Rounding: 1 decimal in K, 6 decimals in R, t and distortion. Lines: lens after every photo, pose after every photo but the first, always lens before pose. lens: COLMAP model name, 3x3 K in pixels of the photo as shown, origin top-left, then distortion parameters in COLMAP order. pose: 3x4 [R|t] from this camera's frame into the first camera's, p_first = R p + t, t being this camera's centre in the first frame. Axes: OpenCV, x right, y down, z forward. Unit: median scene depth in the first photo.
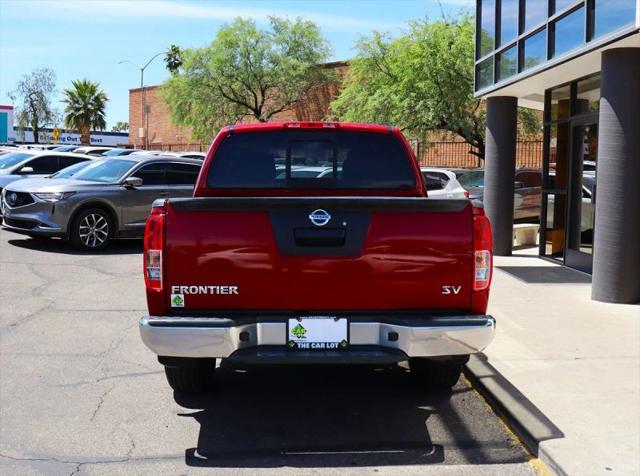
lens RADIAL K [[747.6, 0, 314.9], [0, 747.6, 240.3], [0, 0, 1]] dist [-0.150868, 0.044805]
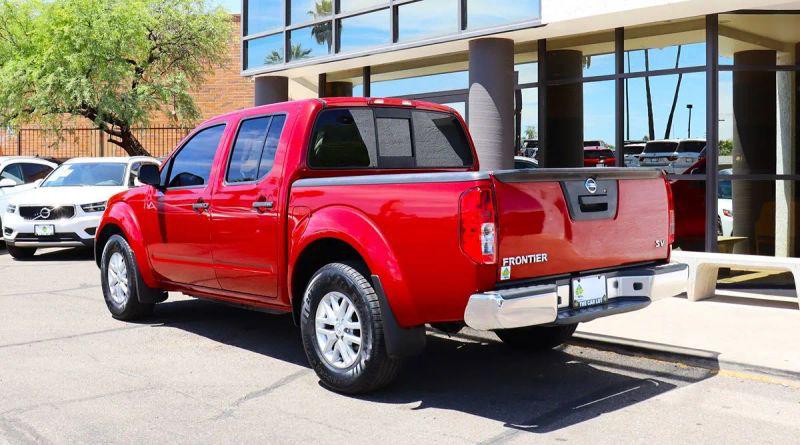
lens RADIAL K [[880.4, 0, 420.7], [0, 880.4, 221.0], [0, 0, 1]] dist [-0.111465, -0.008376]
pose [[0.758658, -0.053298, 0.649305, -0.430779], [0.072774, 0.997343, -0.003163, 0.003118], [-0.647411, 0.049652, 0.760522, 0.073650]]
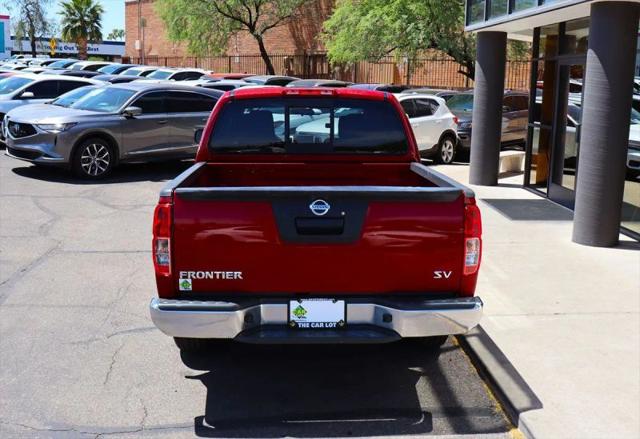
lens RADIAL K [[721.2, 0, 320.0], [0, 721.2, 219.5], [0, 0, 1]] dist [-0.152507, 0.077799]
pose [[0.999810, 0.003121, 0.019240, -0.005163], [-0.005166, 0.994230, 0.107141, -0.051092], [-0.018795, -0.107220, 0.994058, -0.005325]]
